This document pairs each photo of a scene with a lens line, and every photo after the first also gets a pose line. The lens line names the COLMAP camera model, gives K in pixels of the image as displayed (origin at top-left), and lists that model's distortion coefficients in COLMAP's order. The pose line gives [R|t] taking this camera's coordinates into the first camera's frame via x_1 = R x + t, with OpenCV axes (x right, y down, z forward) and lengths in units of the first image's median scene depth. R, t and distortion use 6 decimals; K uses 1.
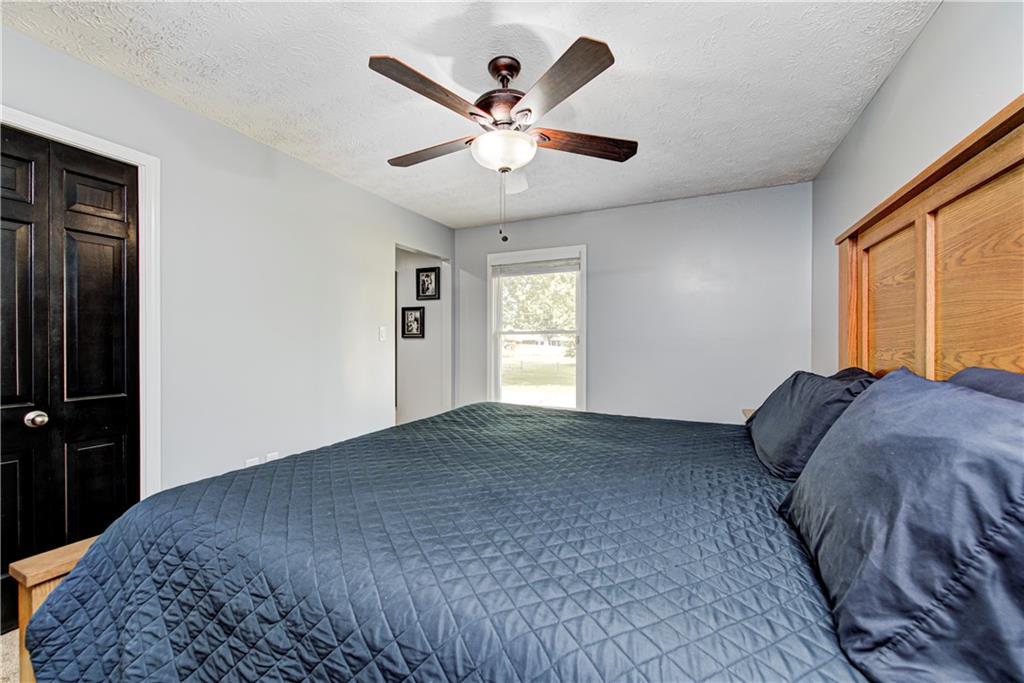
lens RADIAL K [[401.9, 0, 512.9], [0, 401.9, 341.4], [0, 0, 1]] dist [0.001900, -0.000012]
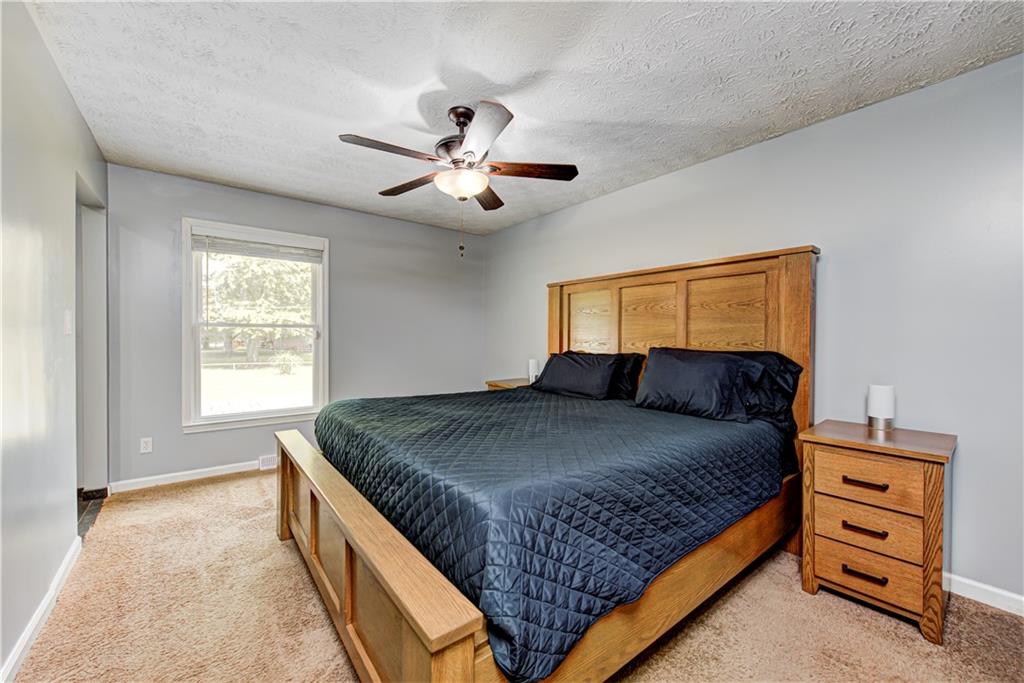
lens RADIAL K [[401.9, 0, 512.9], [0, 401.9, 341.4], [0, 0, 1]] dist [0.001900, -0.000012]
pose [[0.451433, -0.009197, 0.892258, -0.501888], [-0.005493, 0.999899, 0.013086, -0.002995], [-0.892288, -0.010808, 0.451337, 0.144419]]
